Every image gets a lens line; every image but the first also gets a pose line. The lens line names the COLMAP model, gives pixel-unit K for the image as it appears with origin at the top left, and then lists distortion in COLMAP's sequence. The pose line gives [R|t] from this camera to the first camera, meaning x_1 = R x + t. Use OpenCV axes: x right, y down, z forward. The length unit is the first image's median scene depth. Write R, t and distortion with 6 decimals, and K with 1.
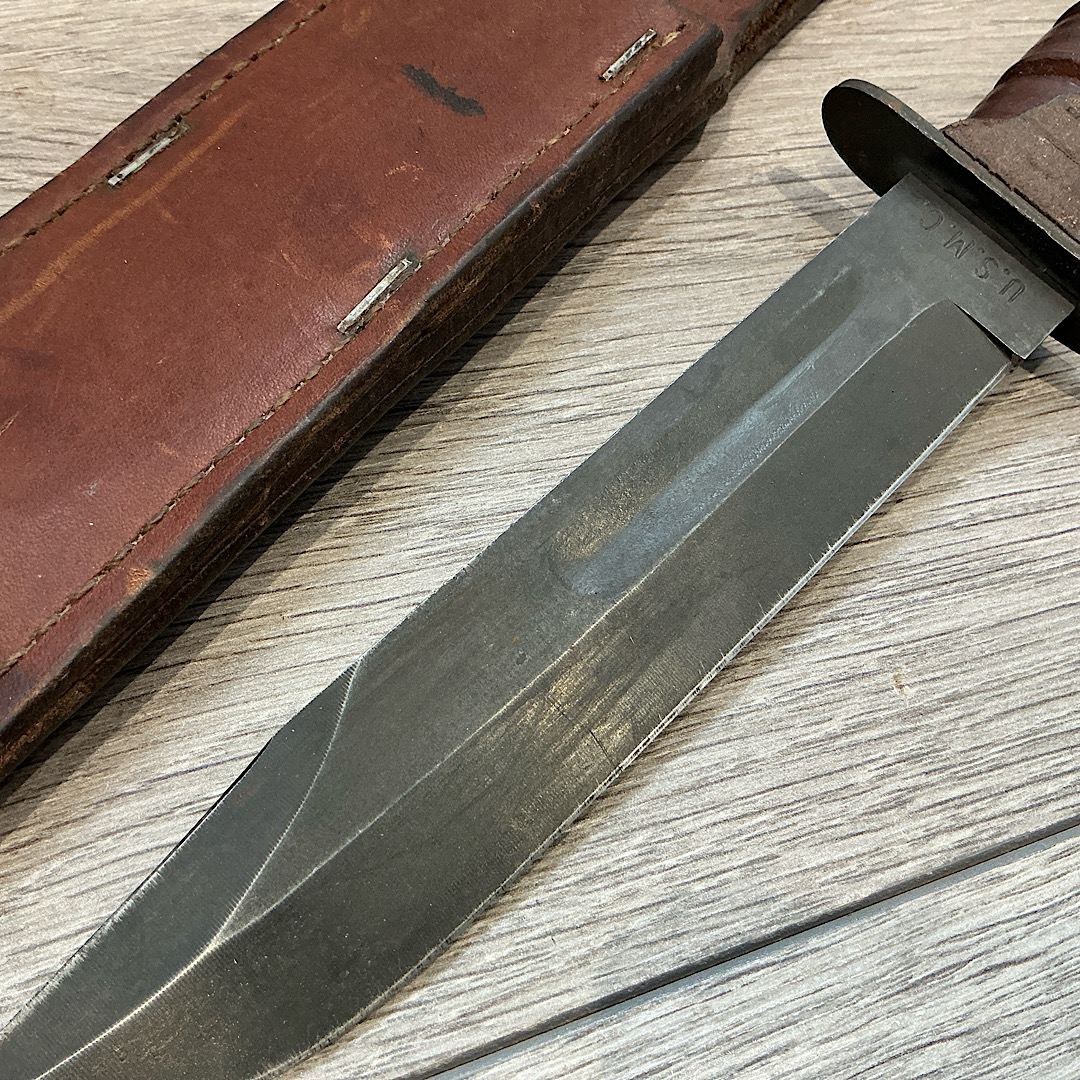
lens RADIAL K [[1216.9, 0, 537.0], [0, 1216.9, 538.1], [0, 0, 1]] dist [0.048515, 0.000000]
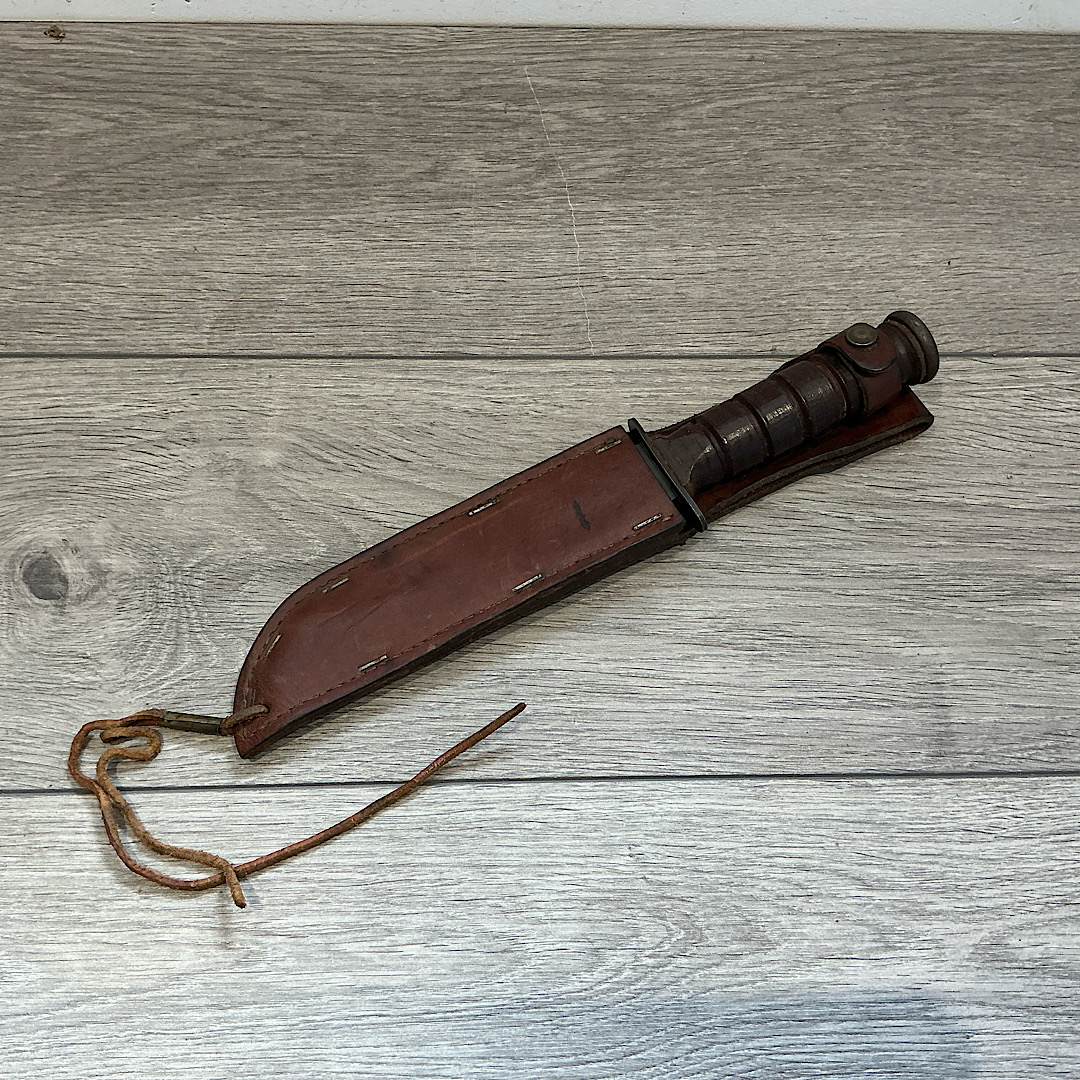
lens RADIAL K [[1216.9, 0, 541.8], [0, 1216.9, 536.4], [0, 0, 1]] dist [0.048515, 0.000000]
pose [[0.943985, 0.274723, -0.182810, 0.651650], [-0.253096, 0.958242, 0.133099, -0.719346], [0.211741, -0.079375, 0.974097, -1.995729]]
